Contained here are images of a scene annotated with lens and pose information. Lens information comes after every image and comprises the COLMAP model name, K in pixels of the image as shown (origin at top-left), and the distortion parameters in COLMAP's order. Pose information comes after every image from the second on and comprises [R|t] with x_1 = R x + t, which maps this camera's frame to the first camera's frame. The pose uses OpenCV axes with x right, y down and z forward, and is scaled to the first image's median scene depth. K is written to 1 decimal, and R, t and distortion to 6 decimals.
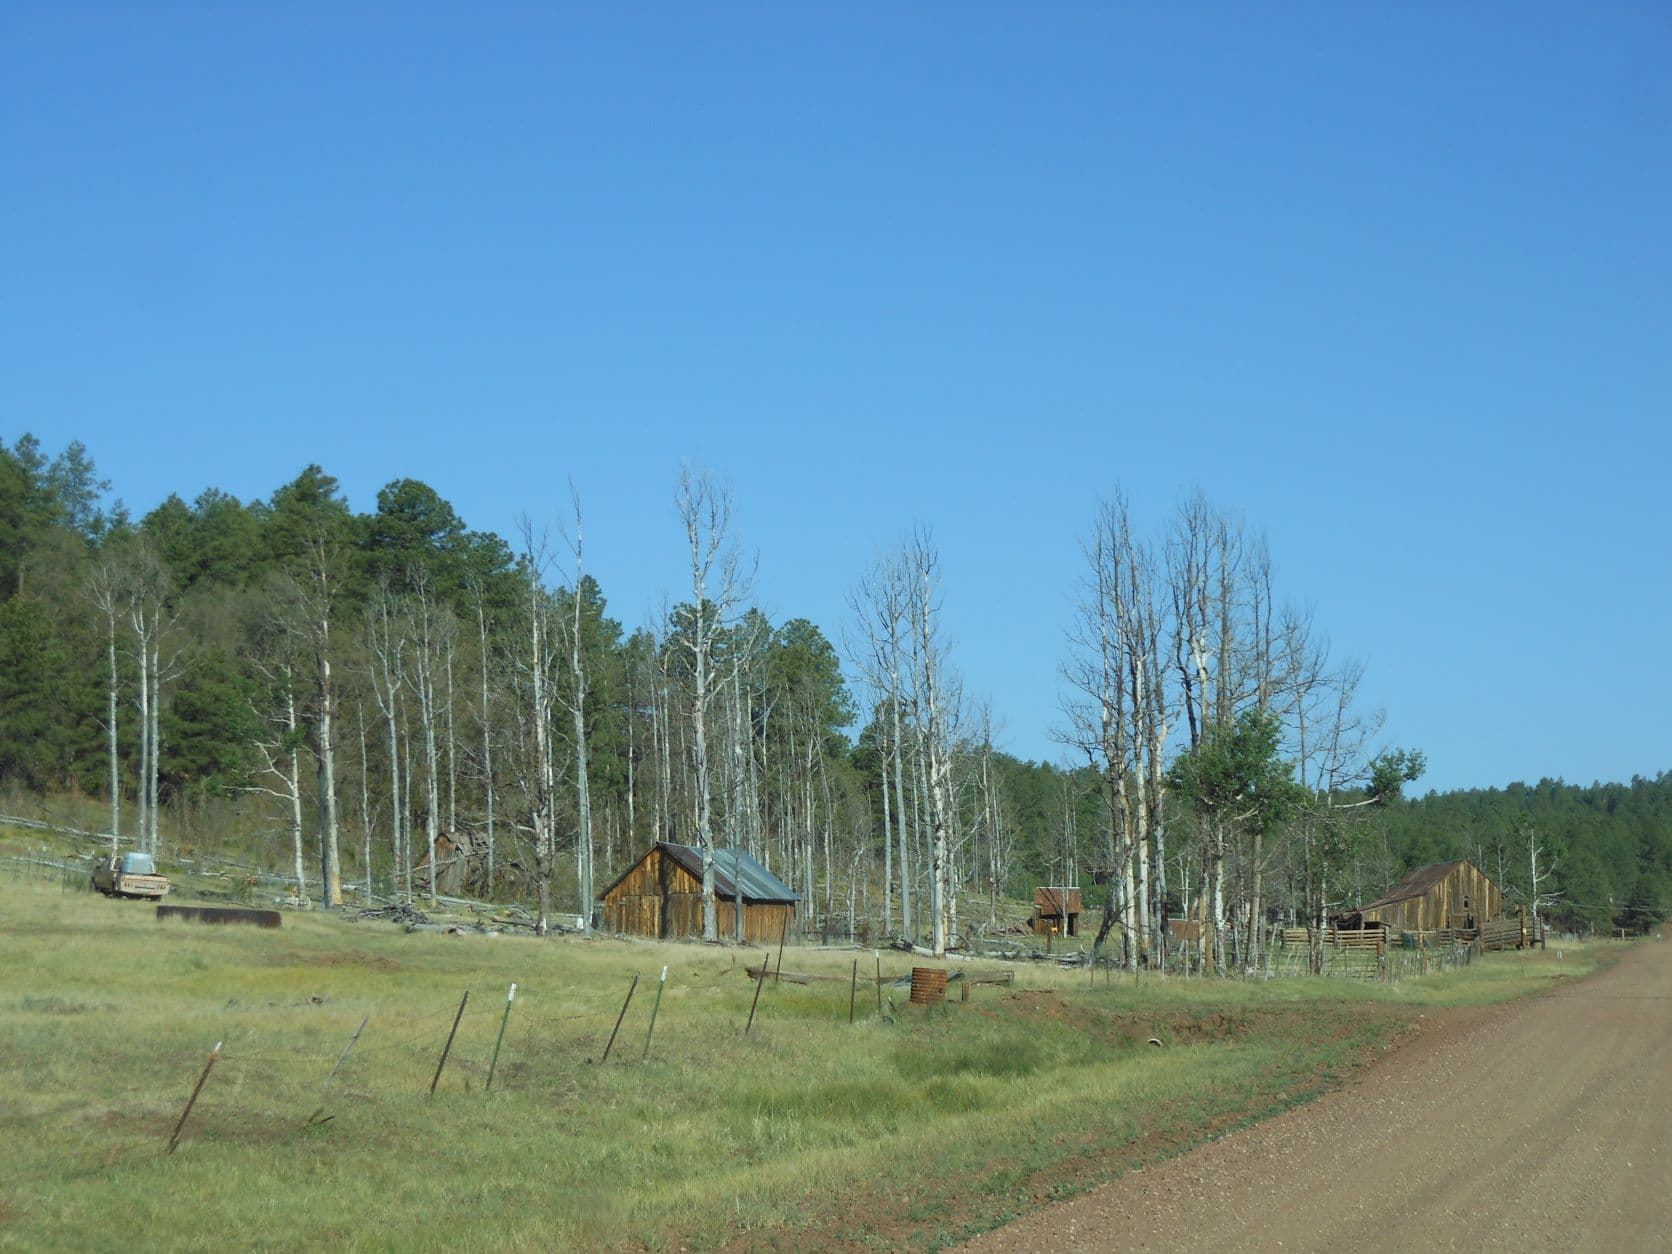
lens RADIAL K [[3513.0, 0, 742.9], [0, 3513.0, 659.3], [0, 0, 1]] dist [0.082123, 1.112186]
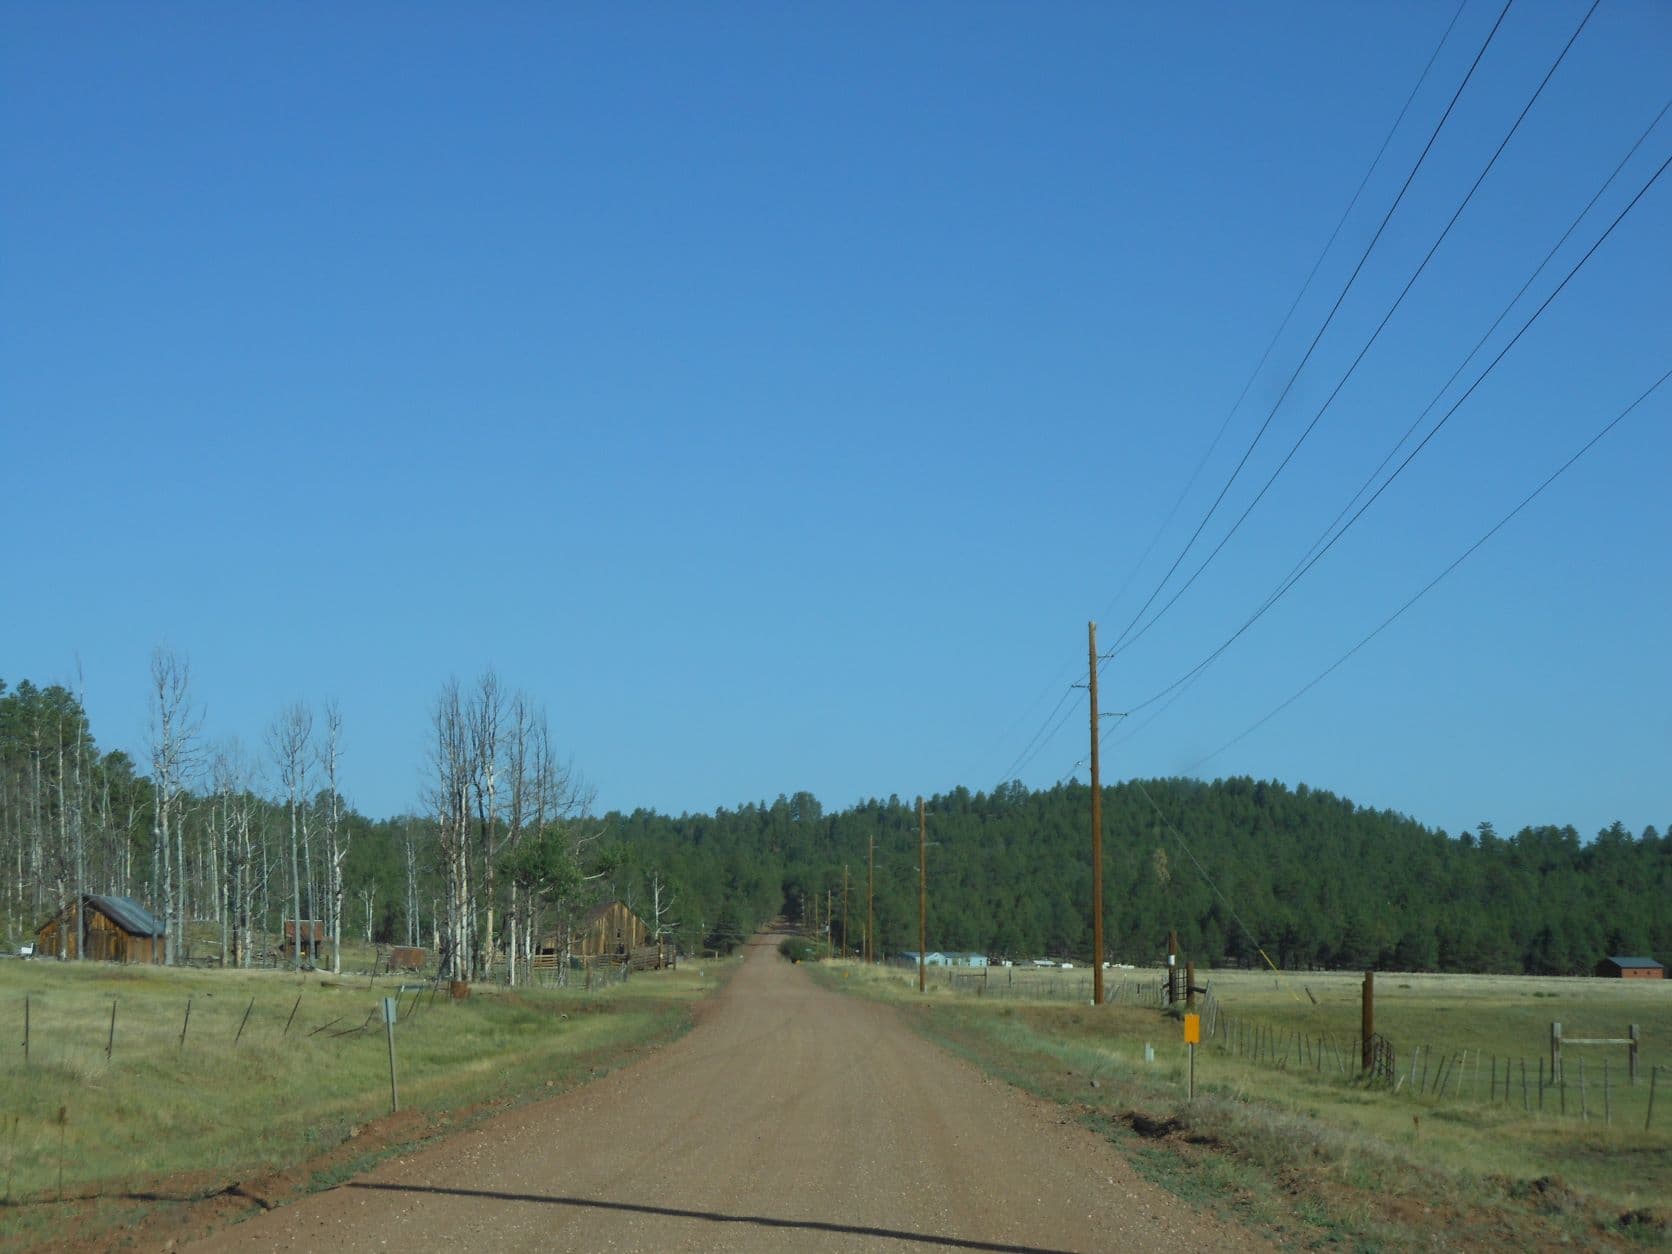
lens RADIAL K [[3513.0, 0, 742.9], [0, 3513.0, 659.3], [0, 0, 1]] dist [0.082123, 1.112186]
pose [[0.967640, 0.027342, 0.250850, -0.080853], [-0.026004, 0.999624, -0.008648, -0.023051], [-0.250992, 0.001845, 0.967987, -0.274595]]
